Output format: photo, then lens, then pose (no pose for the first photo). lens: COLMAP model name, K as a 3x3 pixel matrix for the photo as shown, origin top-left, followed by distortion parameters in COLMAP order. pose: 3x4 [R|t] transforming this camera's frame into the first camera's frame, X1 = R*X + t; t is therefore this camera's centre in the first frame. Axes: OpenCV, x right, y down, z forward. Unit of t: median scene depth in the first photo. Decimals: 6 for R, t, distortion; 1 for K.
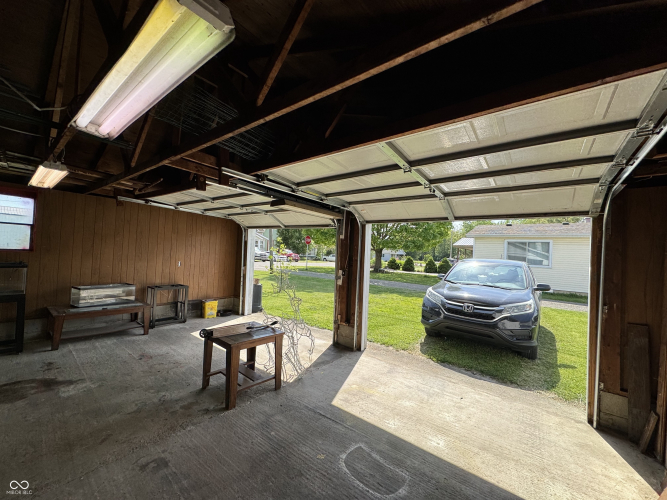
lens RADIAL K [[265.6, 0, 332.7], [0, 265.6, 249.6], [0, 0, 1]] dist [-0.002840, 0.000500]
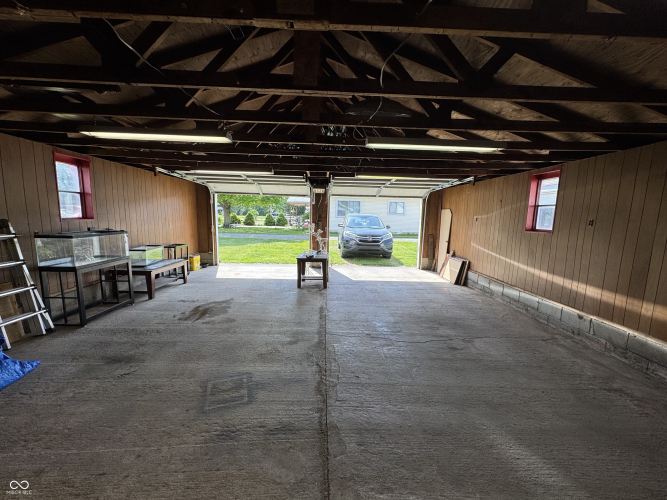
lens RADIAL K [[265.6, 0, 332.7], [0, 265.6, 249.6], [0, 0, 1]] dist [-0.002840, 0.000500]
pose [[0.771513, -0.110593, 0.626527, -0.957748], [0.002505, 0.985296, 0.170838, -0.045694], [-0.636208, -0.130234, 0.760446, -0.370129]]
